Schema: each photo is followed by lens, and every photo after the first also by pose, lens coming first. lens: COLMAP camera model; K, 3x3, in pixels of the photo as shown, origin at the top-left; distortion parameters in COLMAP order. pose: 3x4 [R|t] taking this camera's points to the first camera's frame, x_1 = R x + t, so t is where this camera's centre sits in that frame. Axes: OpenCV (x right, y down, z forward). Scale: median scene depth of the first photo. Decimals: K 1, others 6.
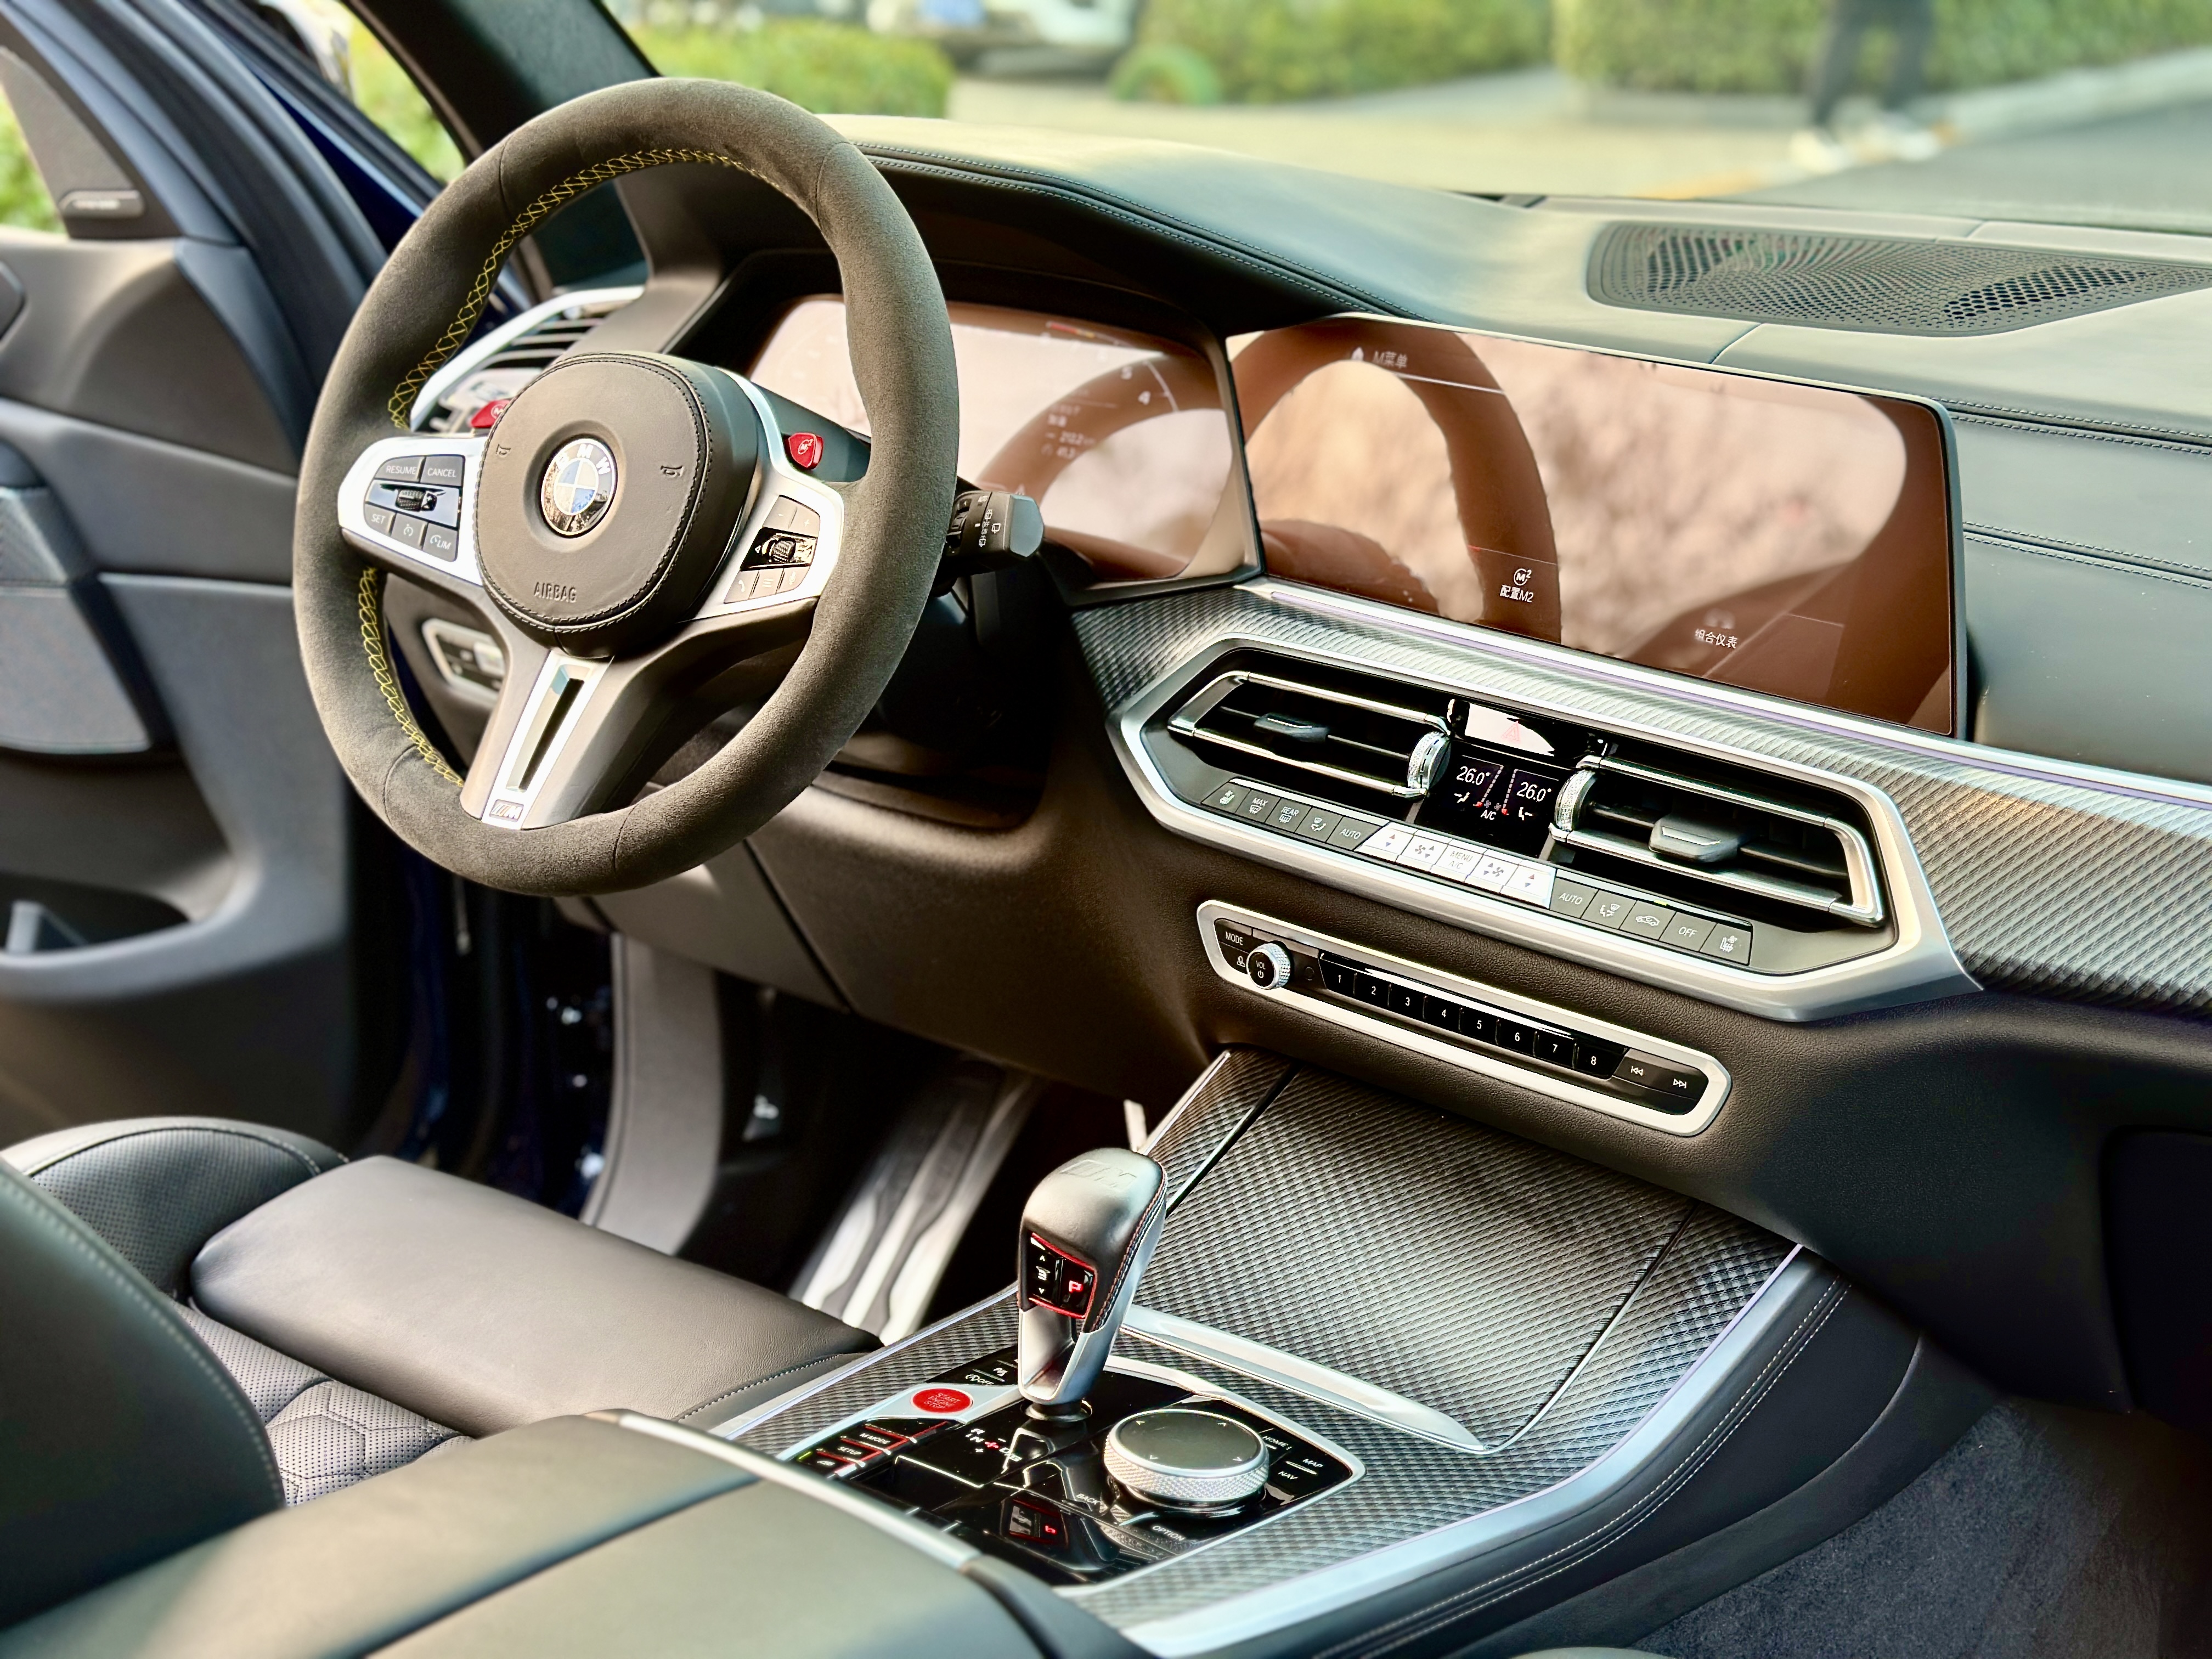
lens RADIAL K [[3089.6, 0, 1106.0], [0, 3089.6, 829.5], [0, 0, 1]] dist [0.279902, -0.788594]
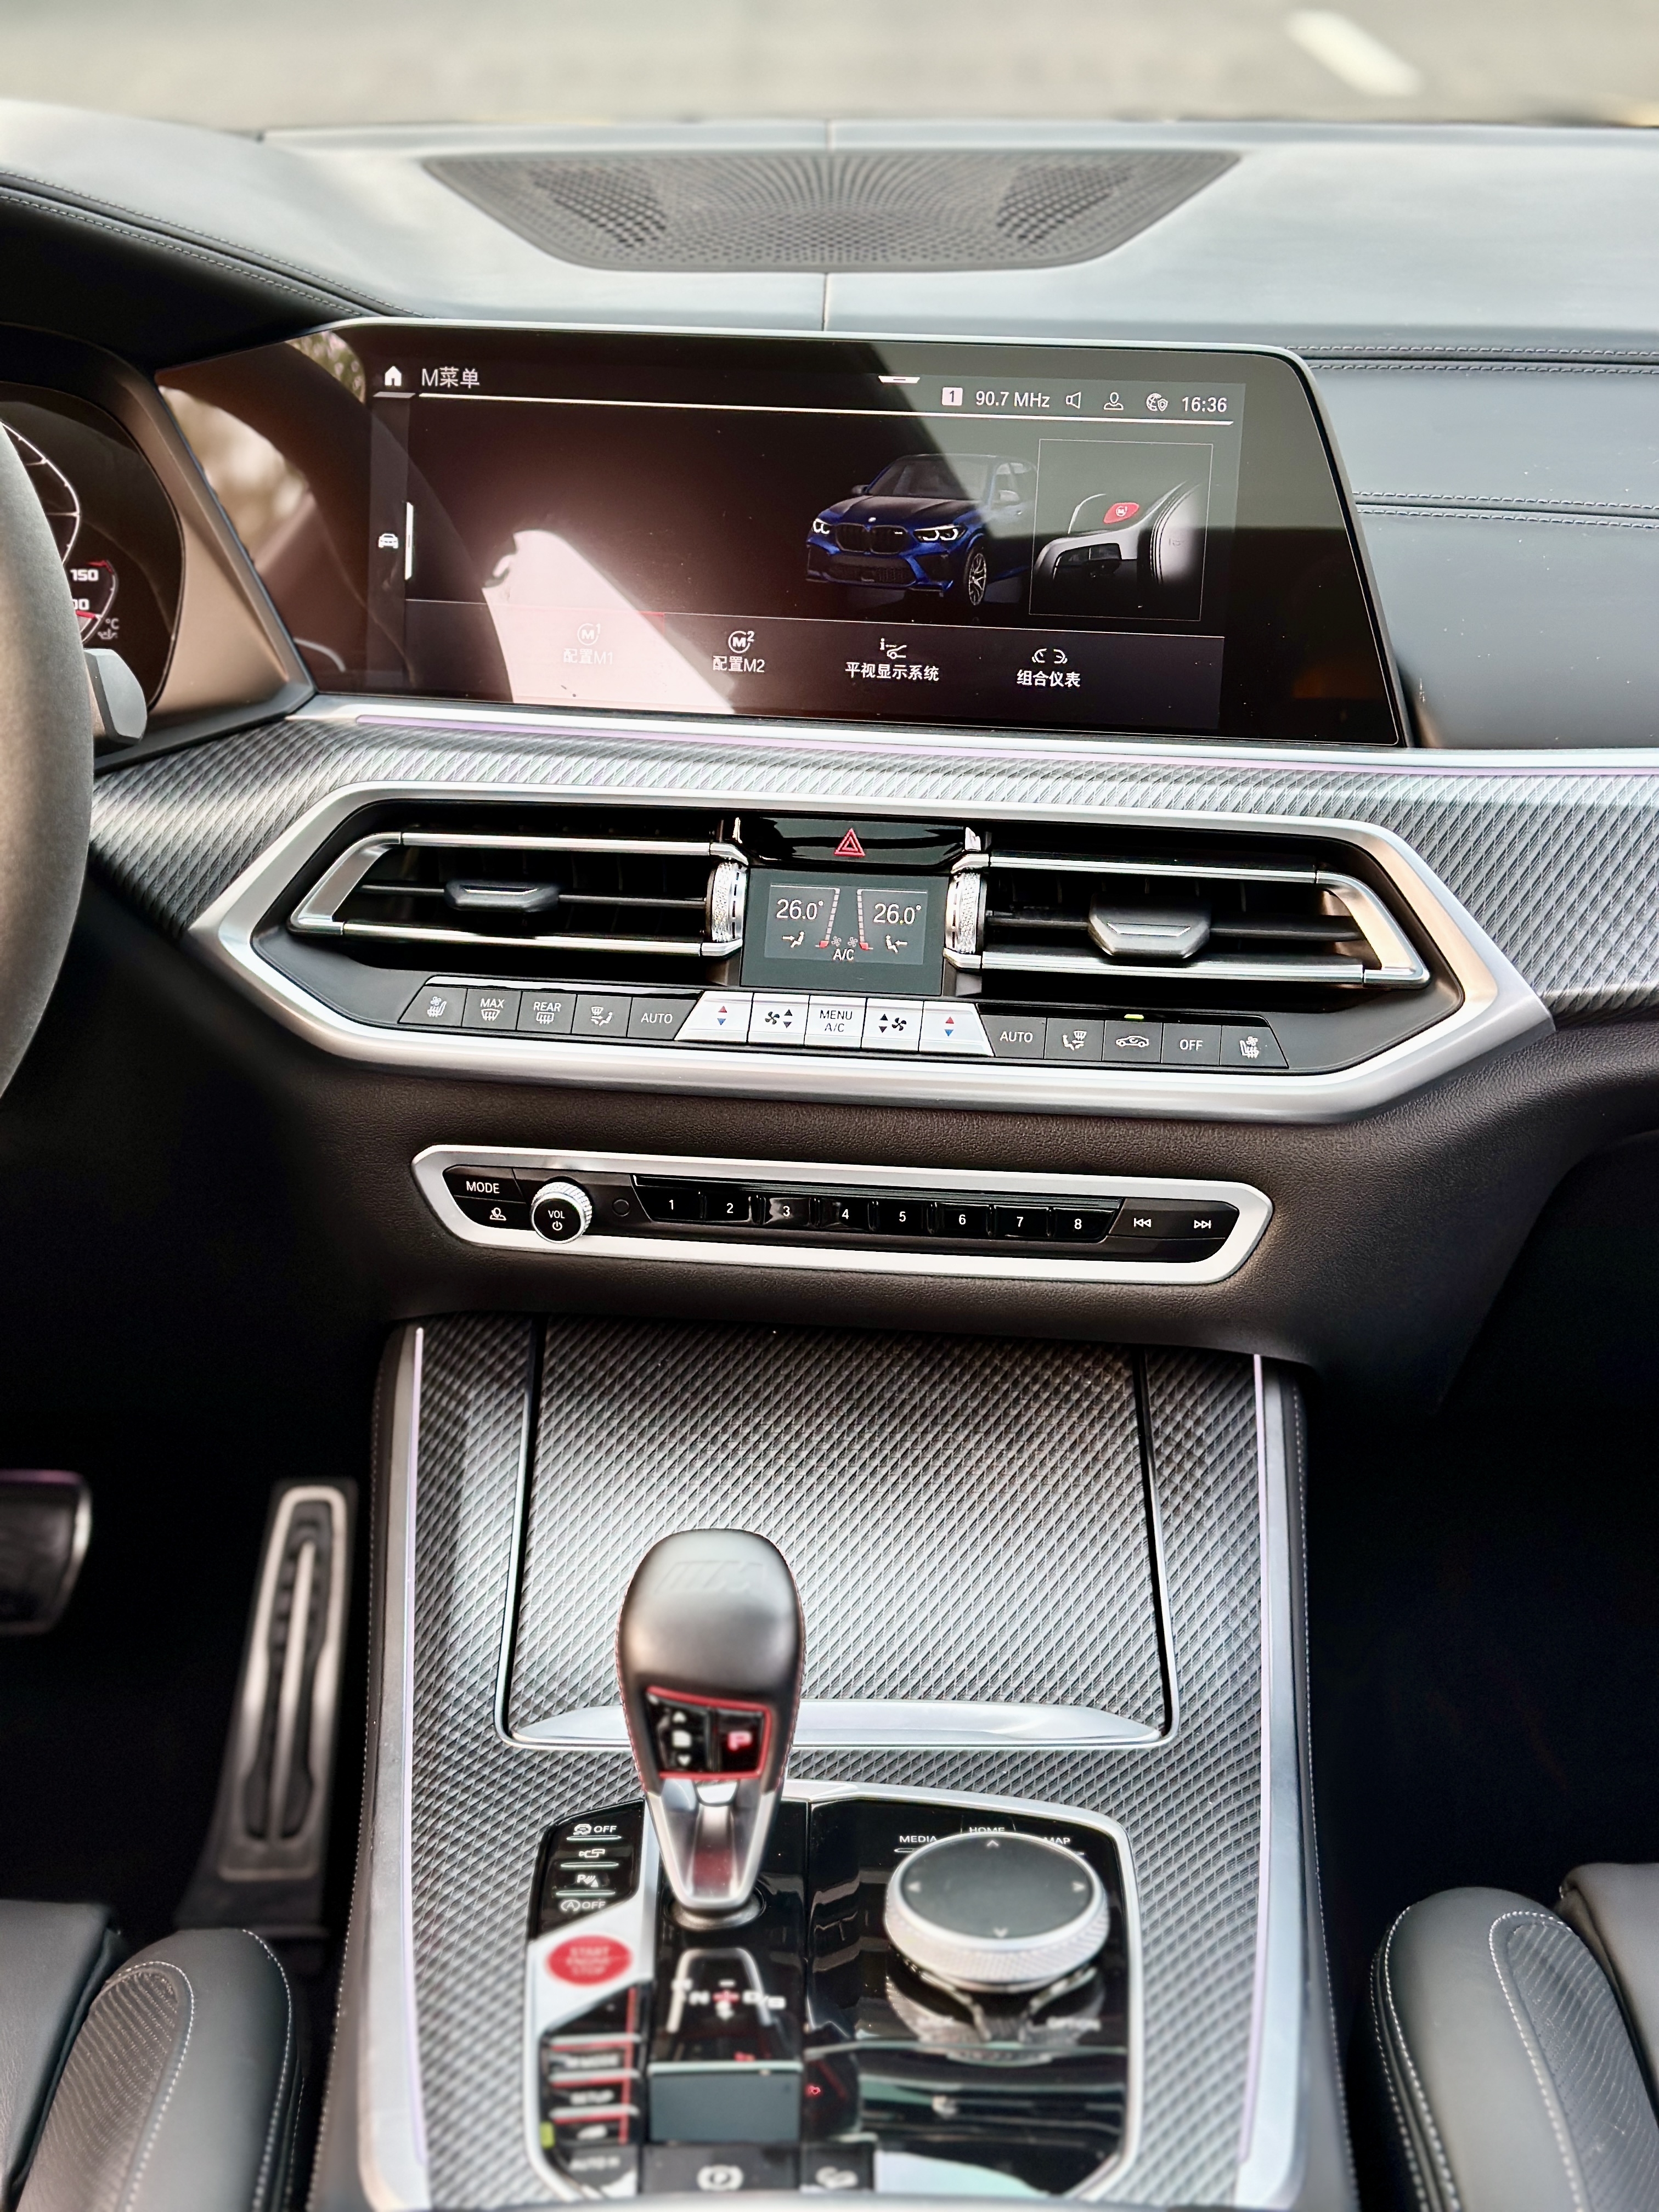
lens RADIAL K [[3089.6, 0, 829.5], [0, 3089.6, 1106.0], [0, 0, 1]] dist [0.279902, -0.788594]
pose [[0.795822, -0.260632, 0.546569, -0.298158], [0.194872, 0.964845, 0.176347, -0.100285], [-0.573317, -0.033830, 0.818635, 0.341916]]
